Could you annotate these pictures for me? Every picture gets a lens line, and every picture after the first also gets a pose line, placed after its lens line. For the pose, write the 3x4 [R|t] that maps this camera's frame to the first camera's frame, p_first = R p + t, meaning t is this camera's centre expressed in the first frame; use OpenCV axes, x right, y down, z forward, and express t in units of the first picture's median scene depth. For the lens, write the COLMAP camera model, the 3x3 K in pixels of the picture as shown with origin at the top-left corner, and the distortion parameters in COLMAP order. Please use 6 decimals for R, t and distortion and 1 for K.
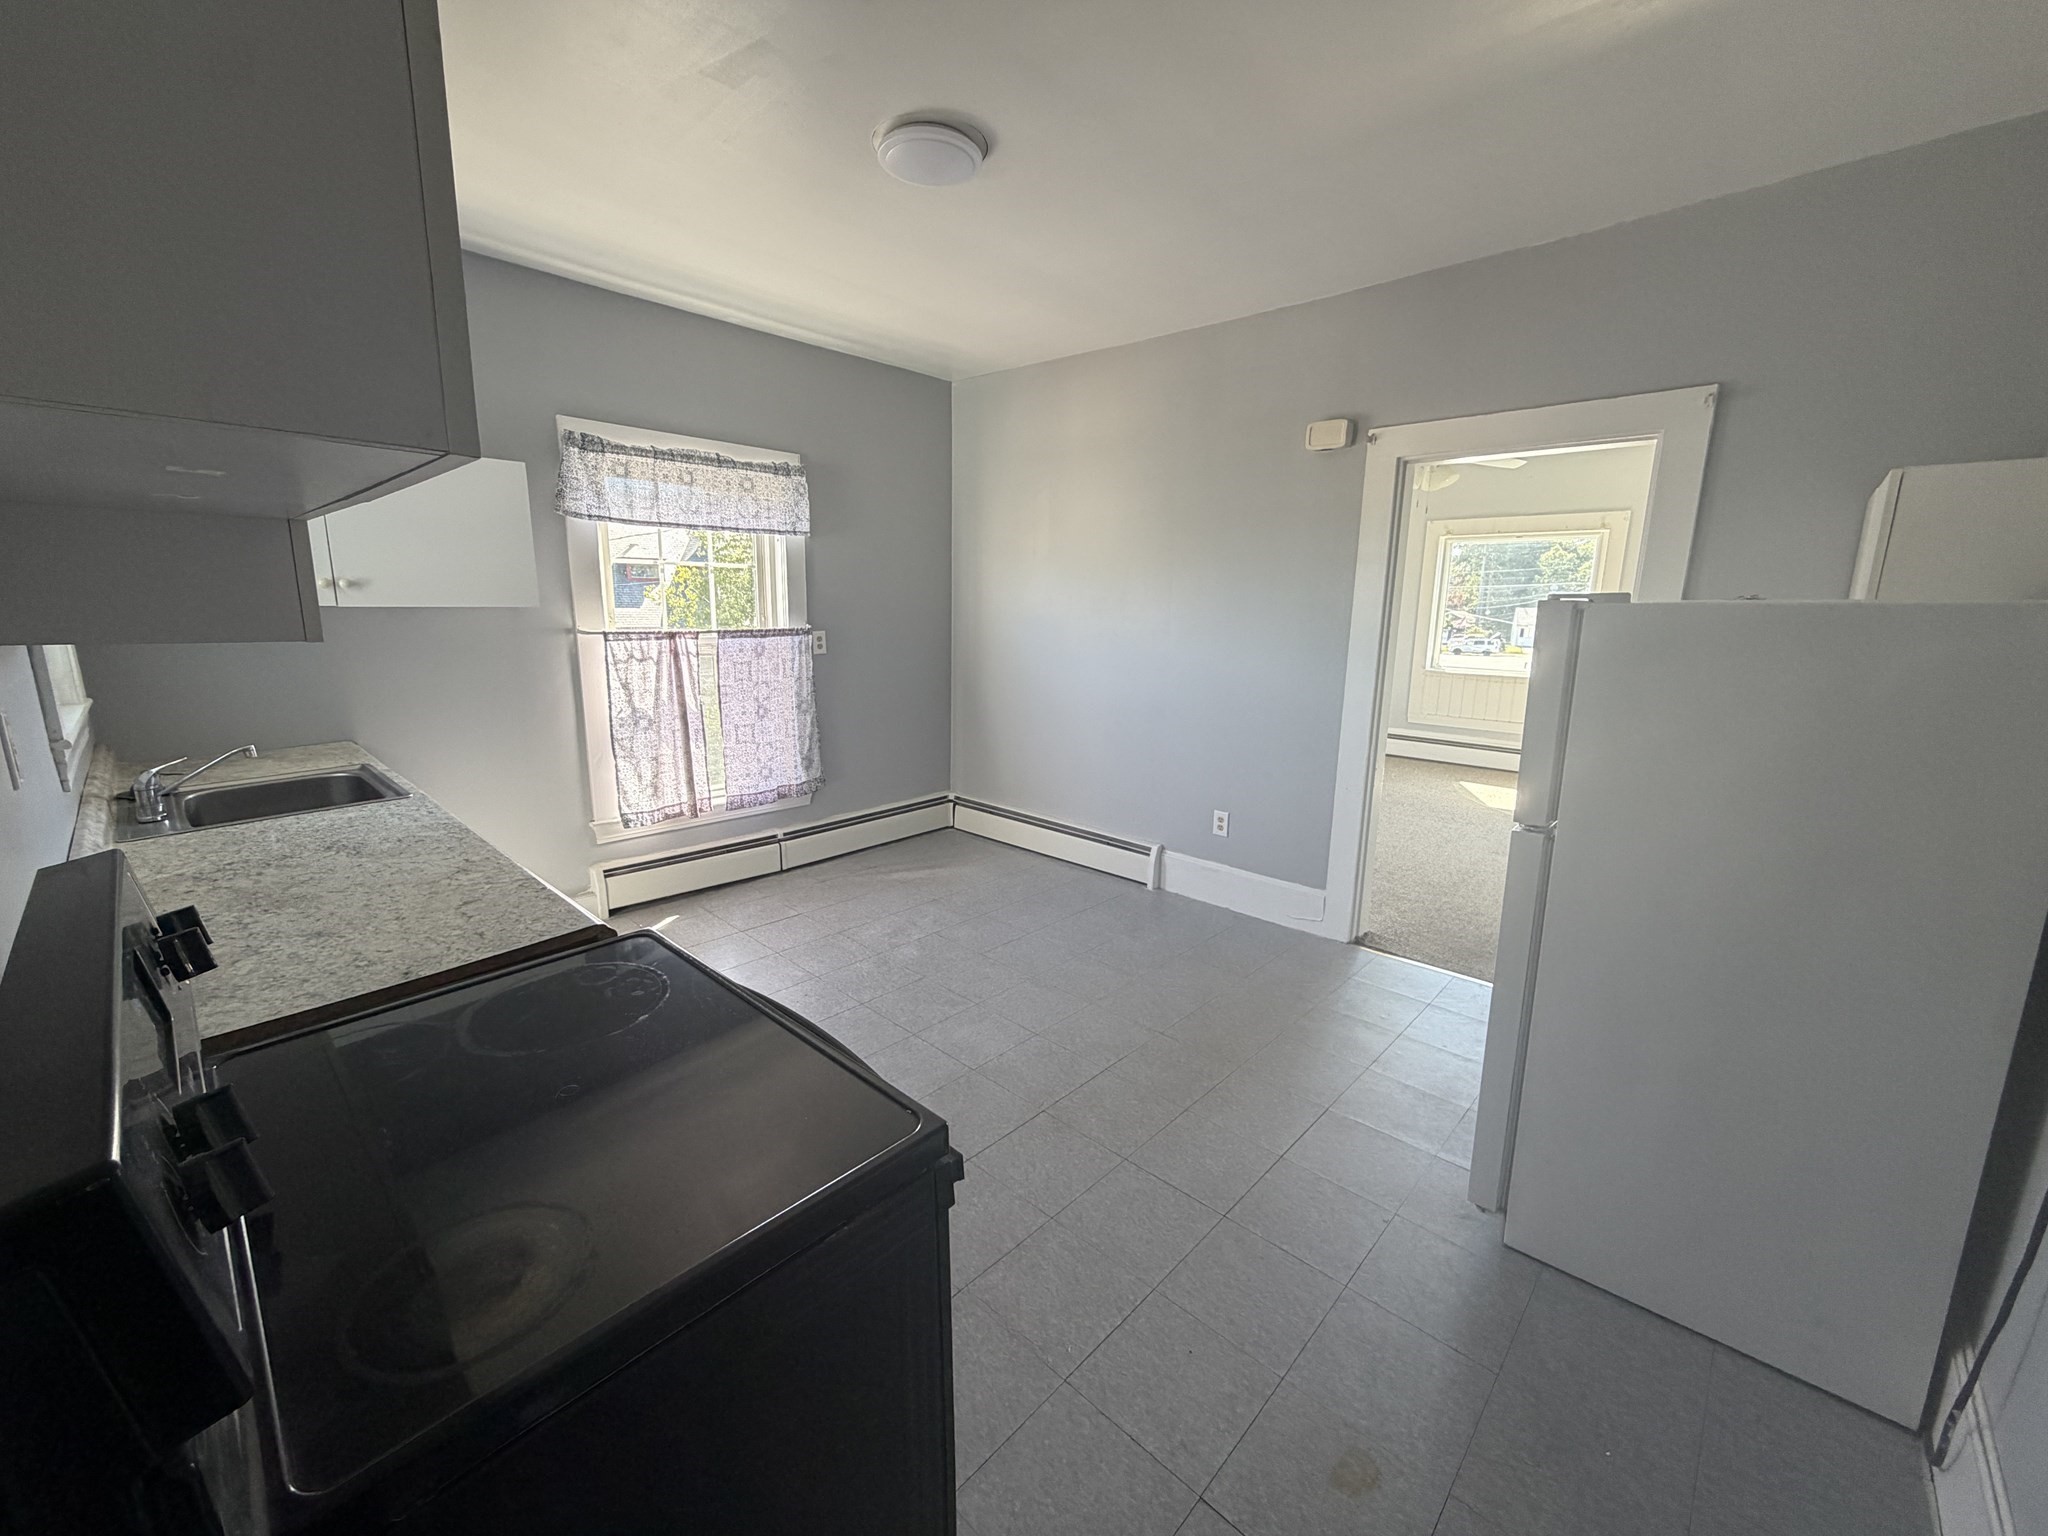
lens RADIAL K [[819.9, 0, 1020.8], [0, 819.9, 763.5], [0, 0, 1]] dist [0.001026, -0.000099]
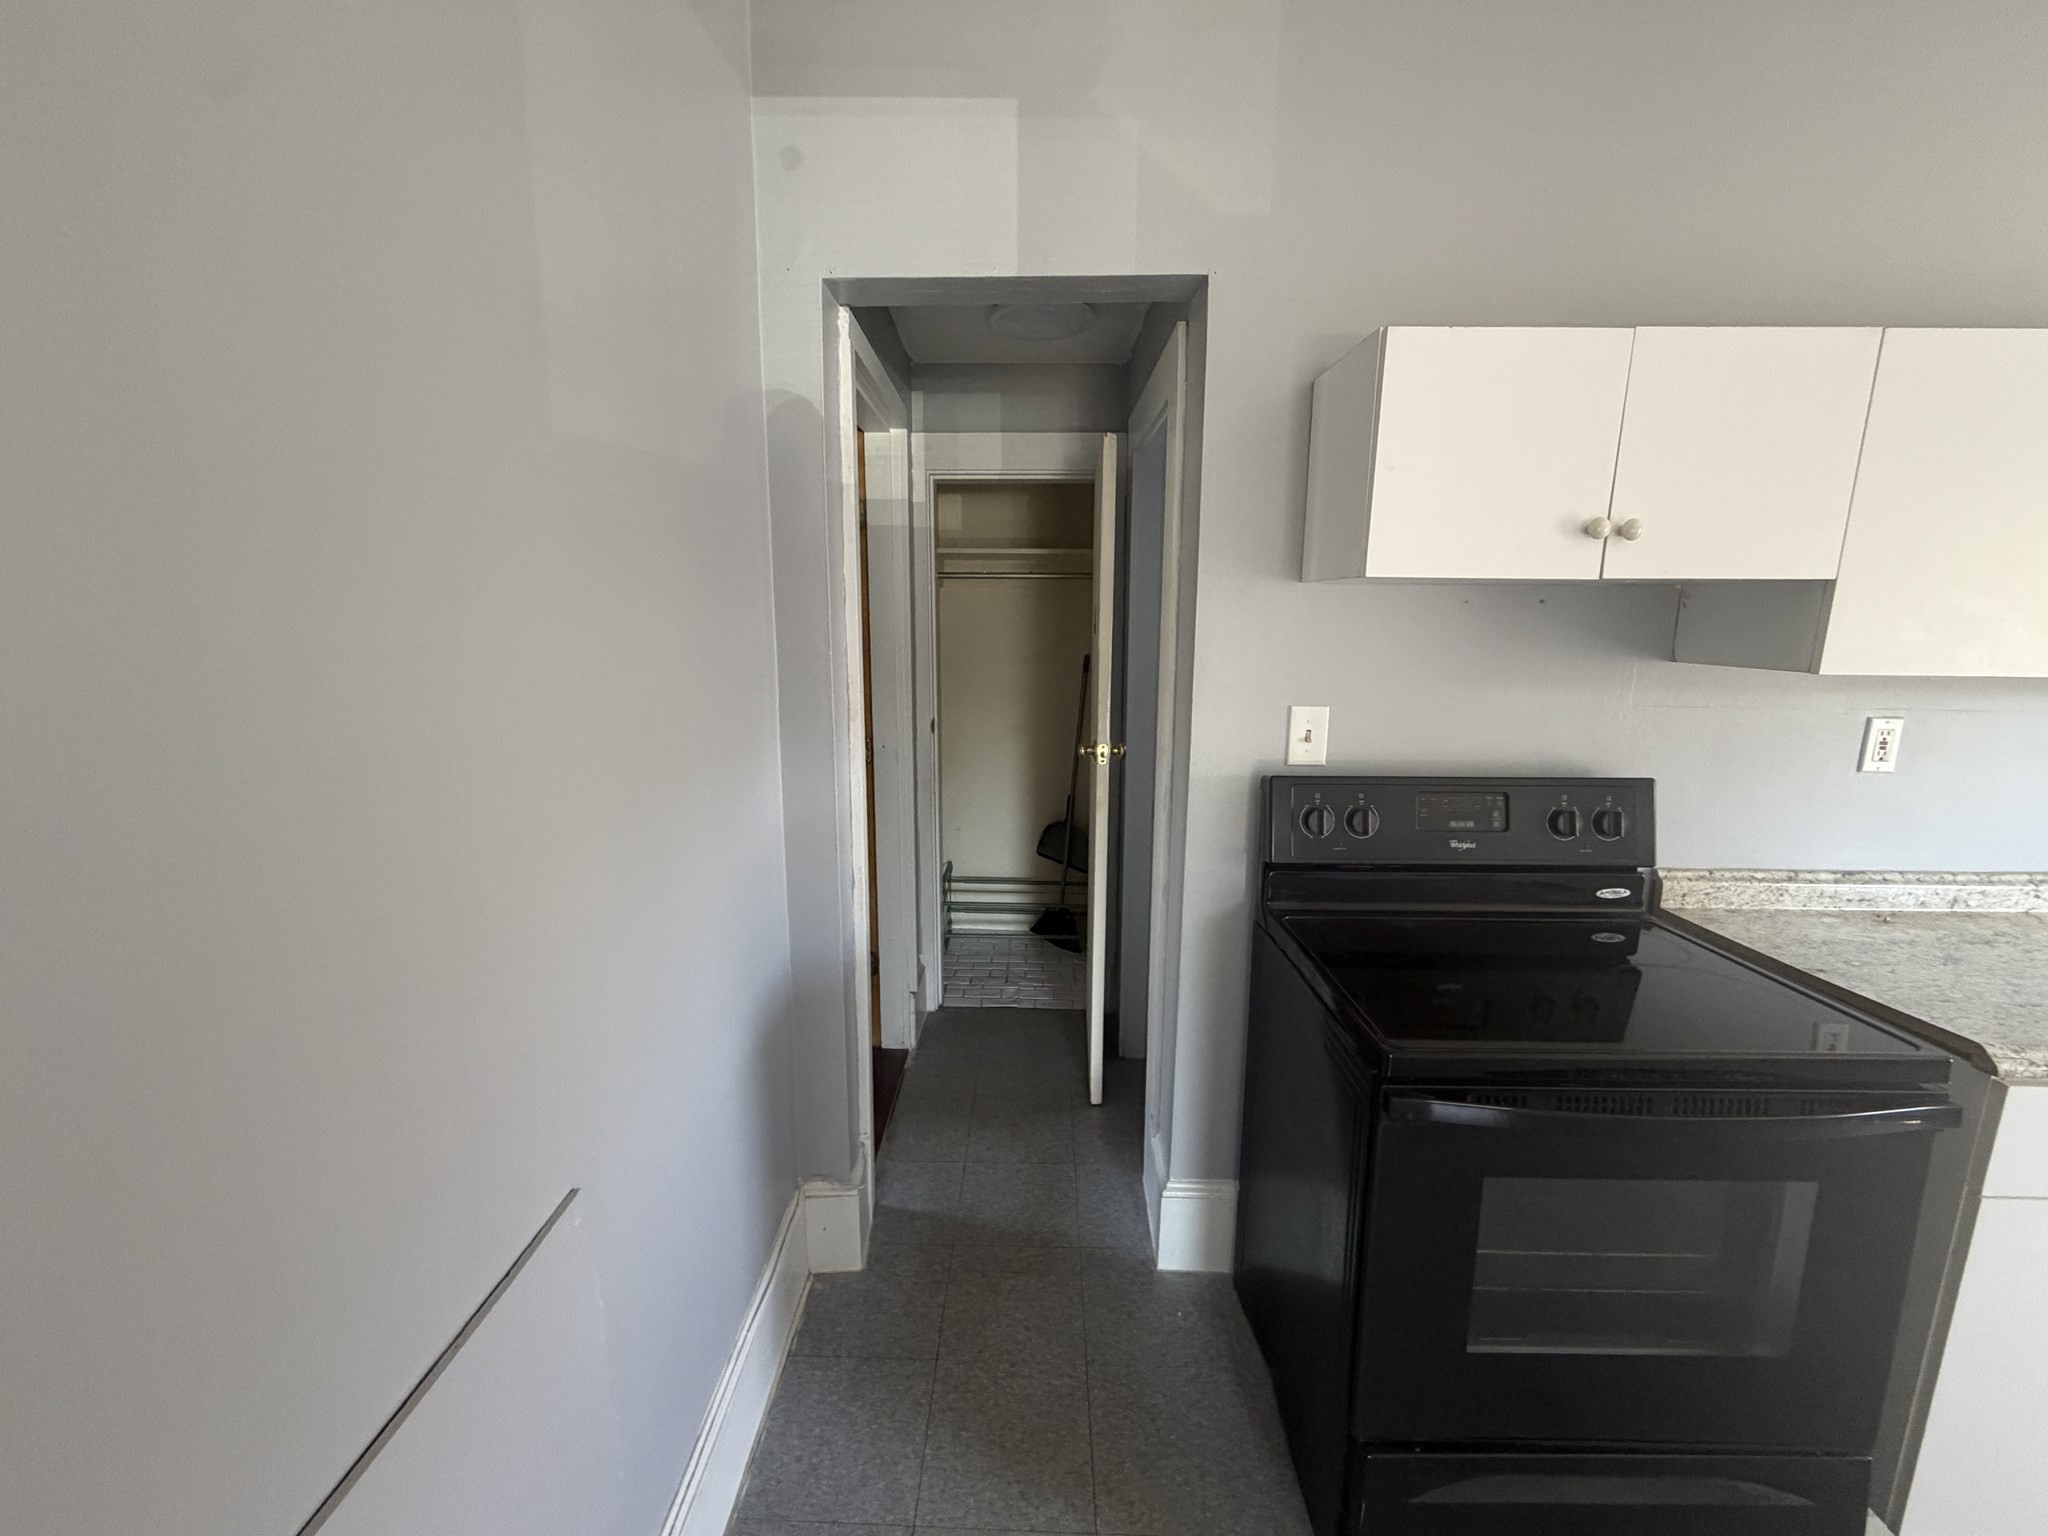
lens RADIAL K [[819.9, 0, 1020.8], [0, 819.9, 763.5], [0, 0, 1]] dist [0.001026, -0.000099]
pose [[-0.737770, 0.102500, -0.667225, 0.252579], [-0.147479, 0.940055, 0.307484, -0.063112], [0.658746, 0.325254, -0.678428, 0.304499]]
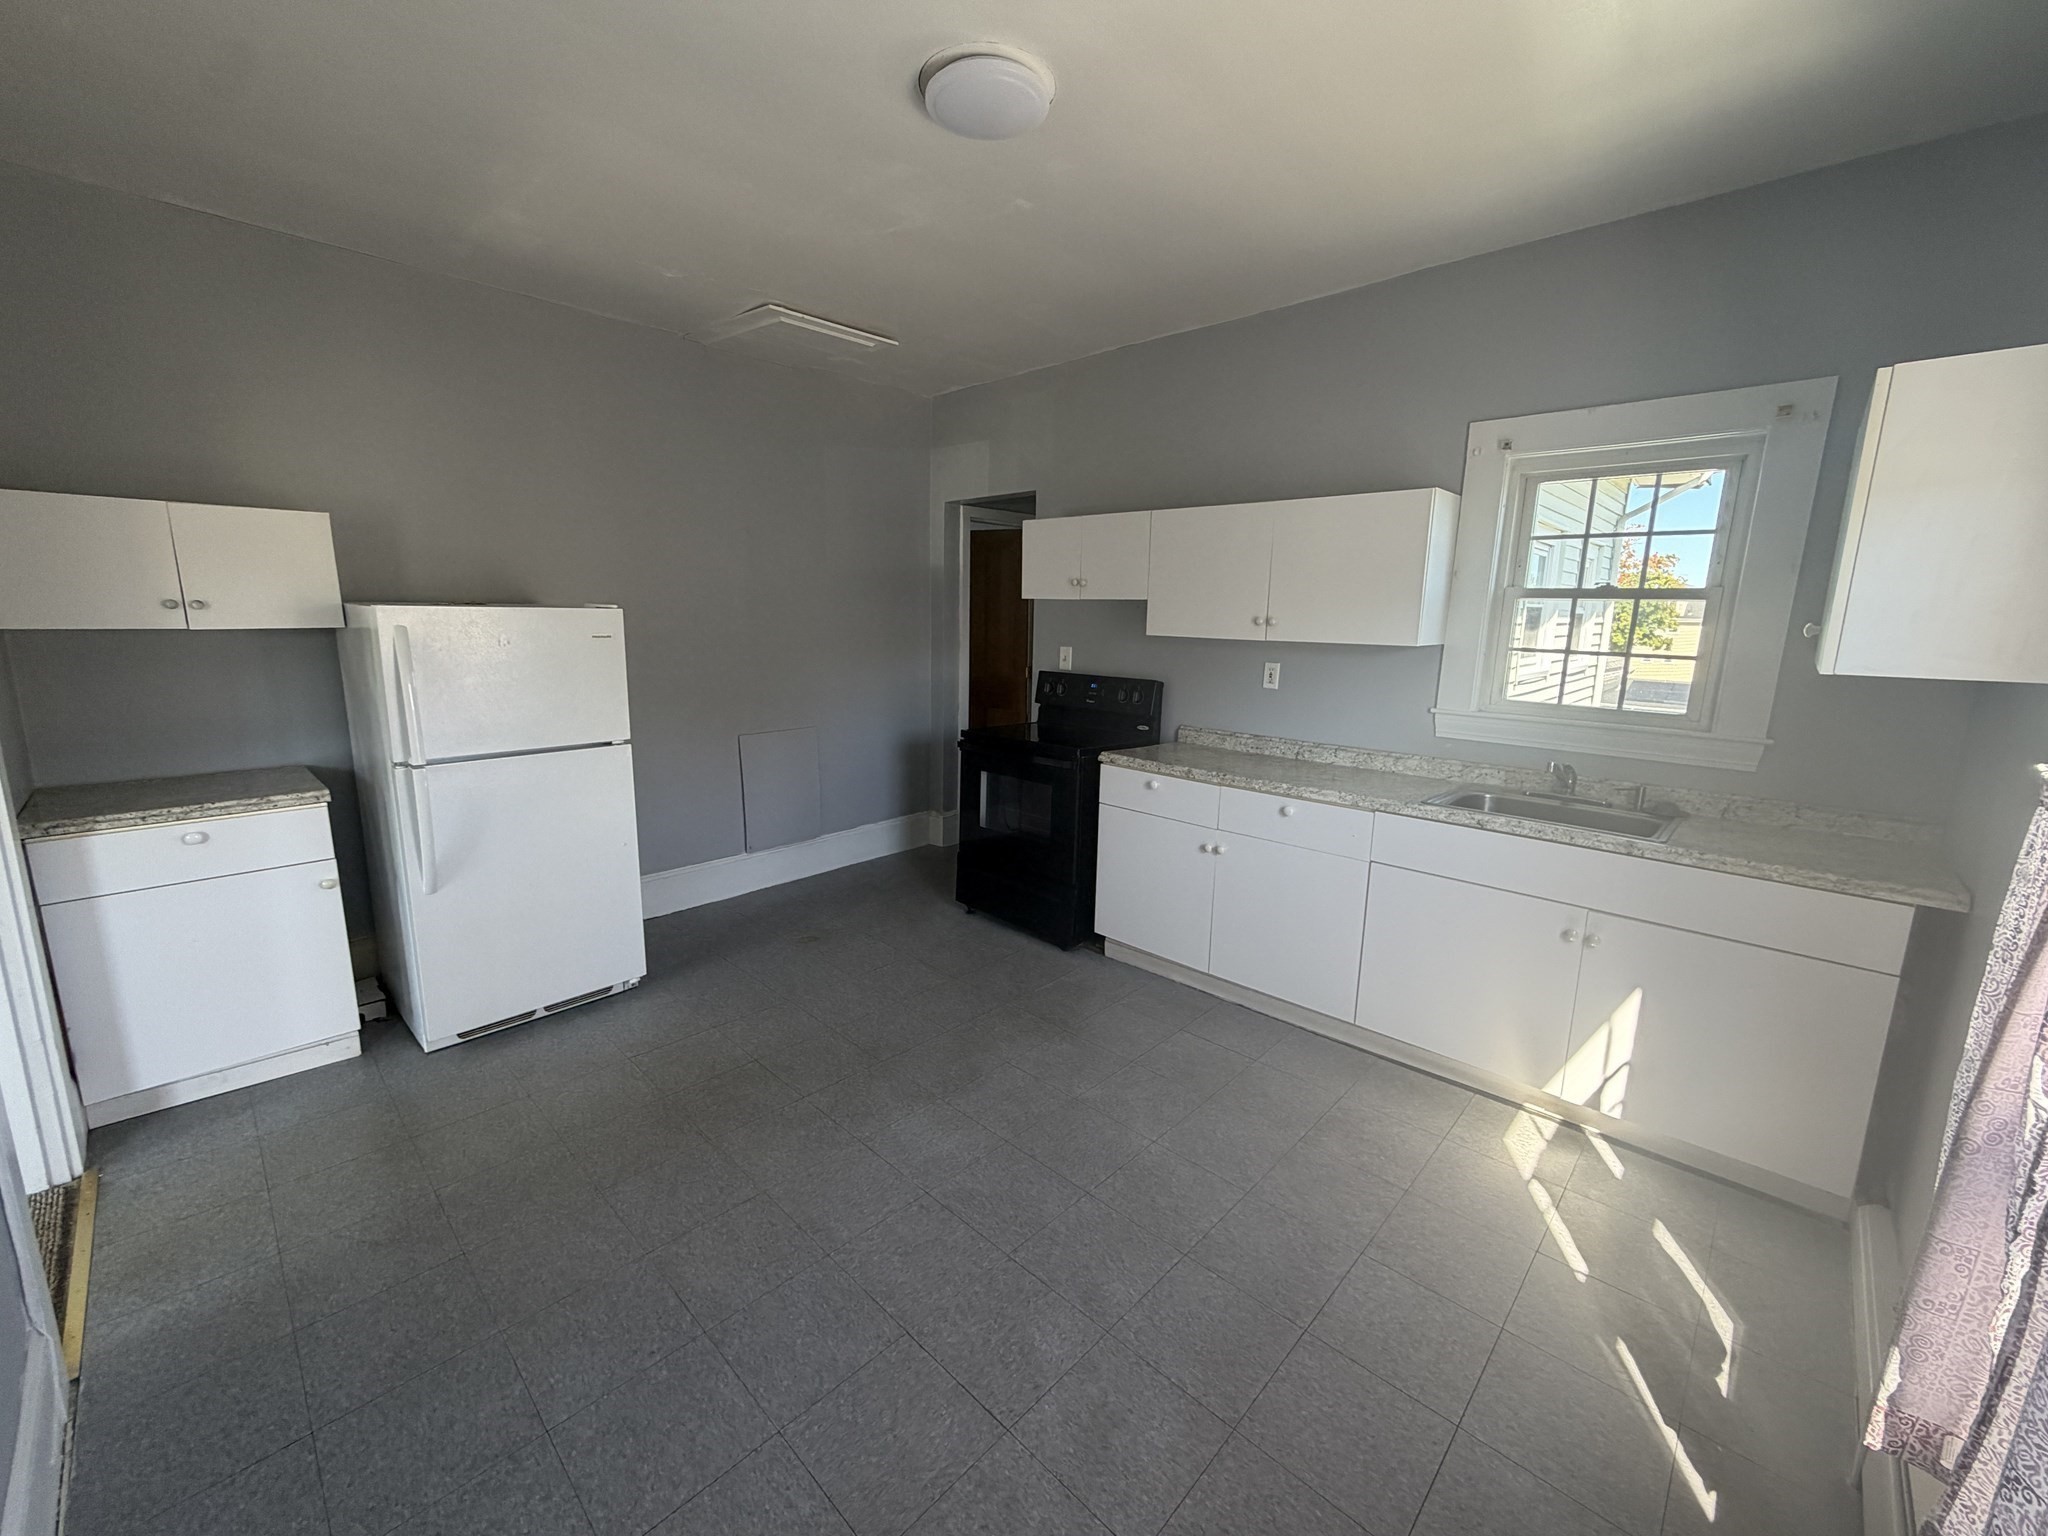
lens RADIAL K [[819.9, 0, 1020.8], [0, 819.9, 763.5], [0, 0, 1]] dist [0.001026, -0.000099]
pose [[-0.999489, -0.031836, -0.002753, -0.095322], [-0.030515, 0.925331, 0.377930, -0.254895], [-0.009484, 0.377821, -0.925830, 1.200148]]
